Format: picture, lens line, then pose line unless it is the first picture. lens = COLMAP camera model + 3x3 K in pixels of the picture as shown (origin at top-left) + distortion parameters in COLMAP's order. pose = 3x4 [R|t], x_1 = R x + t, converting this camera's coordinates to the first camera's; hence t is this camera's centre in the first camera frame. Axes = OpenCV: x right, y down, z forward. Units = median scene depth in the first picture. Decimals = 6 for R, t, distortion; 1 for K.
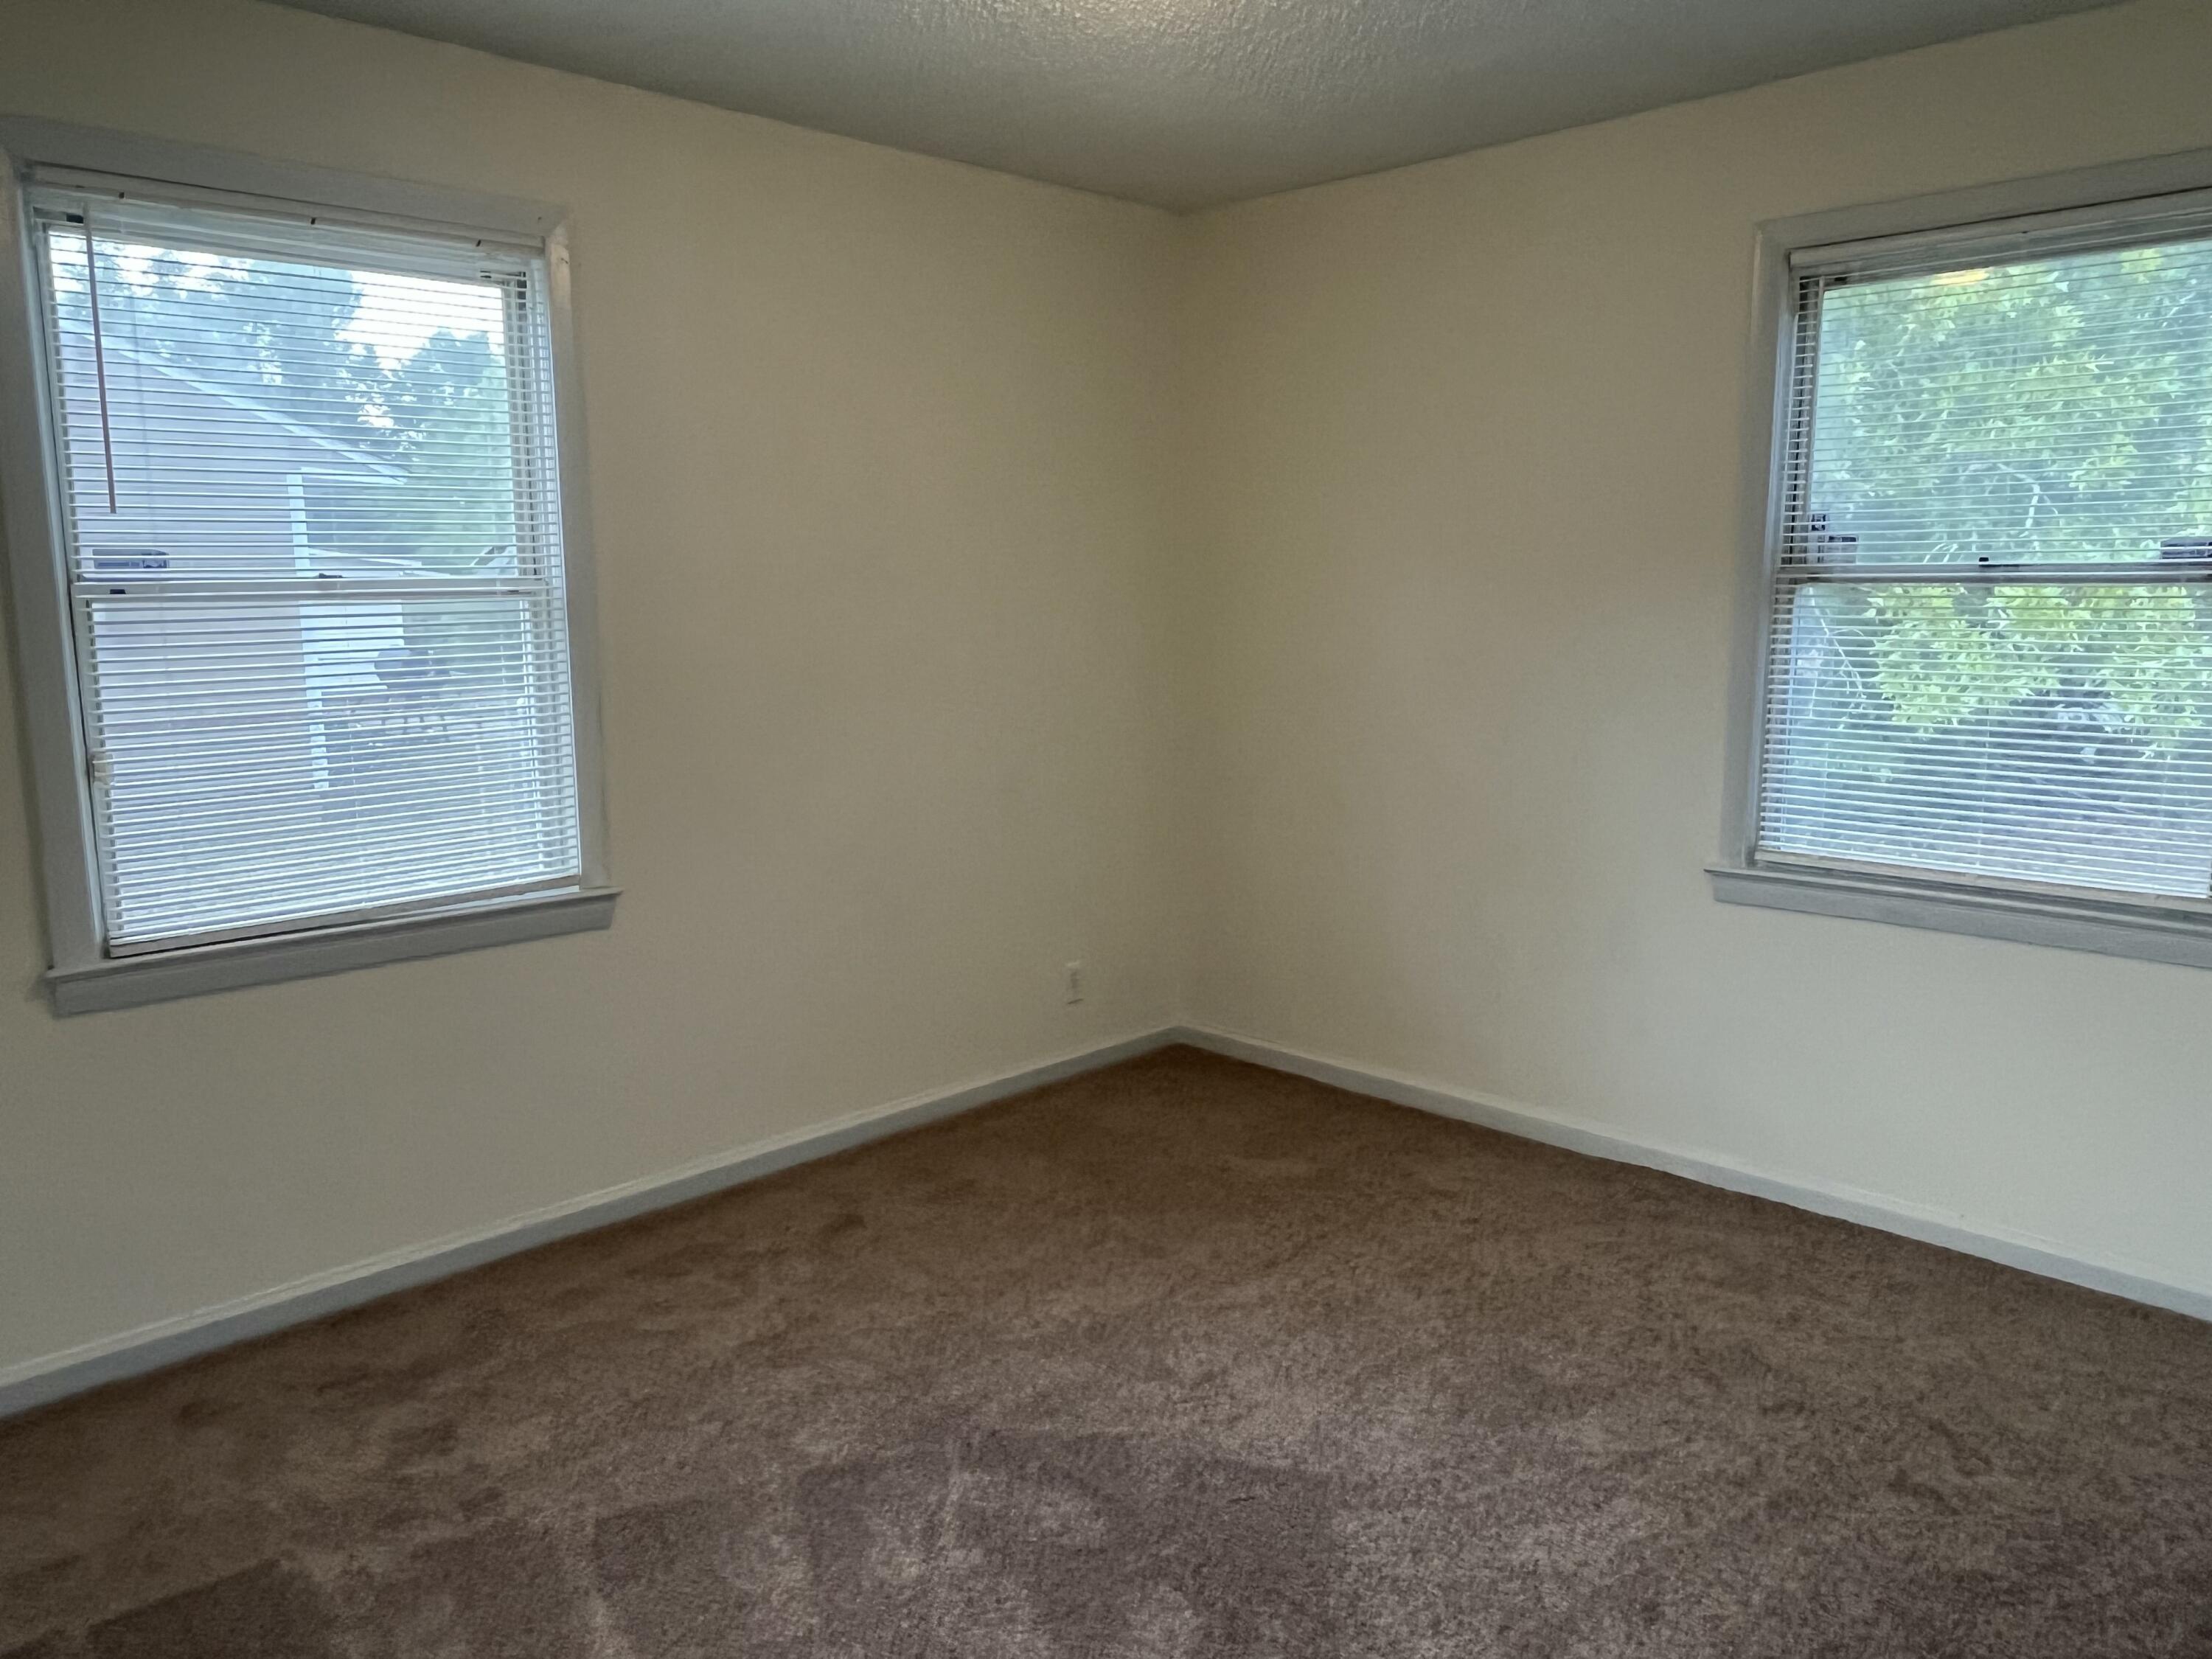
lens RADIAL K [[1570.4, 0, 1104.2], [0, 1570.4, 839.5], [0, 0, 1]] dist [-0.007165, -0.001889]
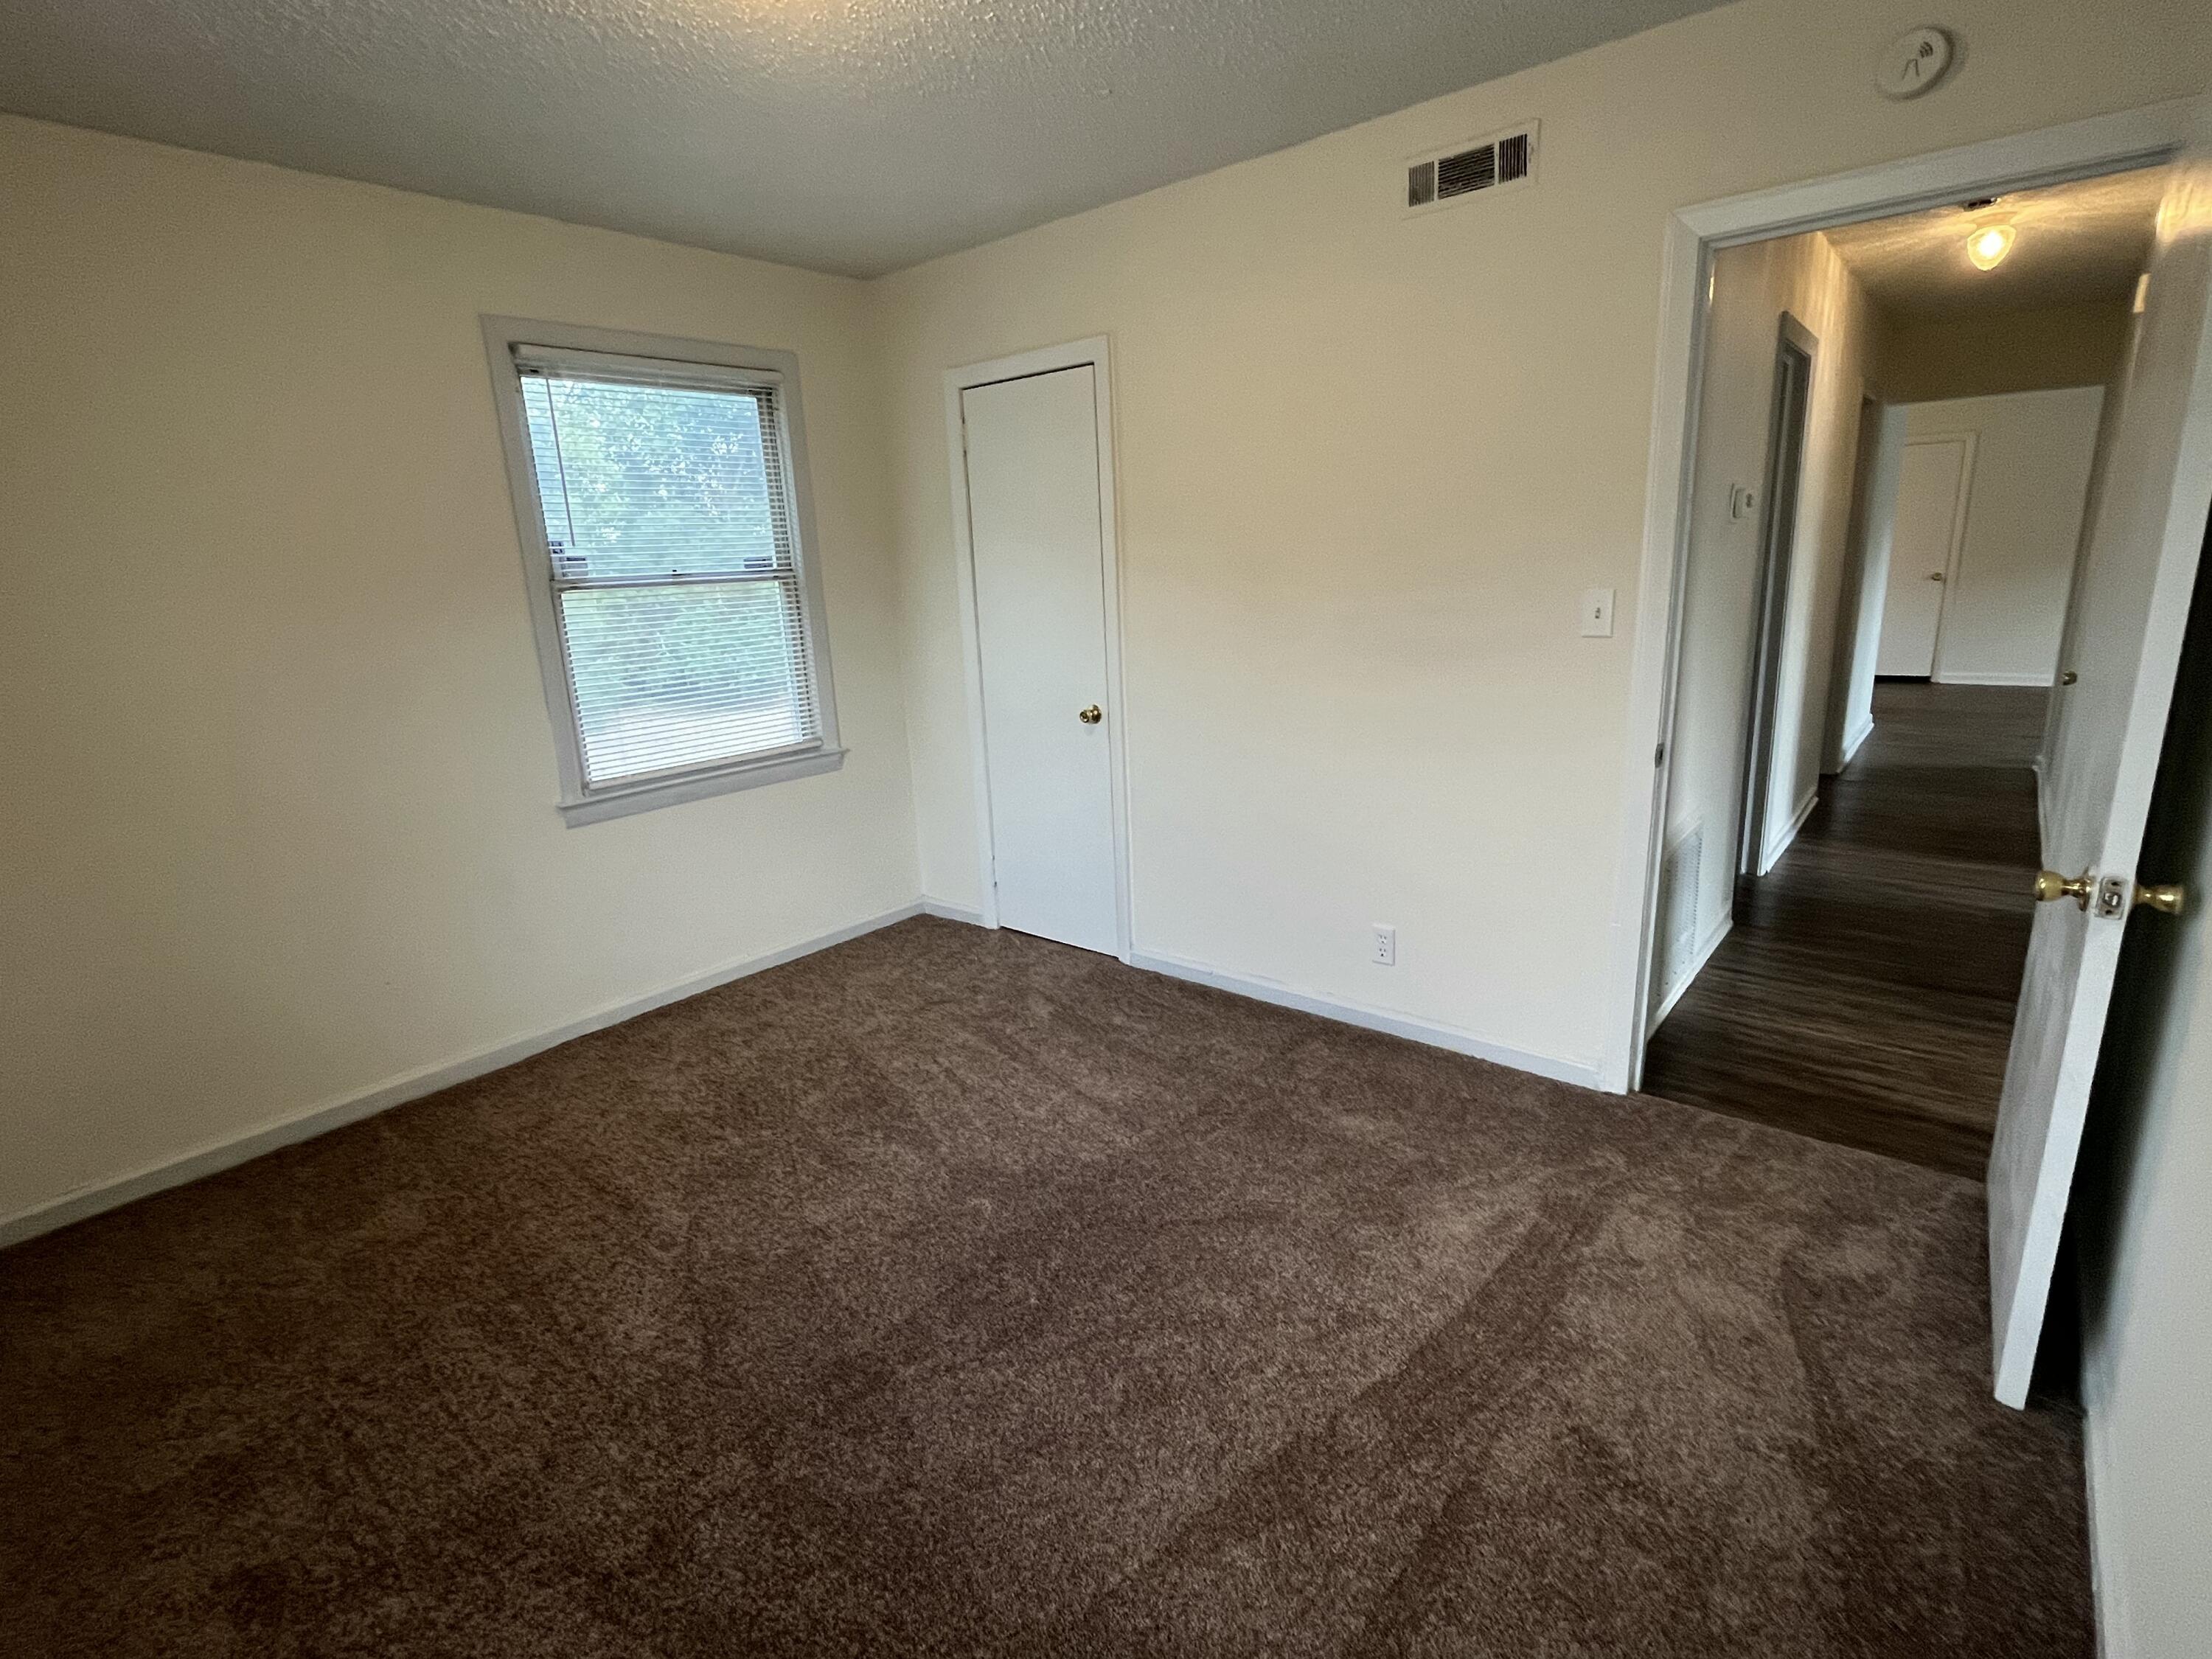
lens RADIAL K [[1049.2, 0, 1105.9], [0, 1049.2, 828.1], [0, 0, 1]] dist [0.003743, 0.000425]
pose [[-0.090775, -0.236634, 0.967349, -0.569746], [0.207267, 0.945599, 0.250763, -0.099090], [-0.974064, 0.223263, -0.036790, 0.616302]]
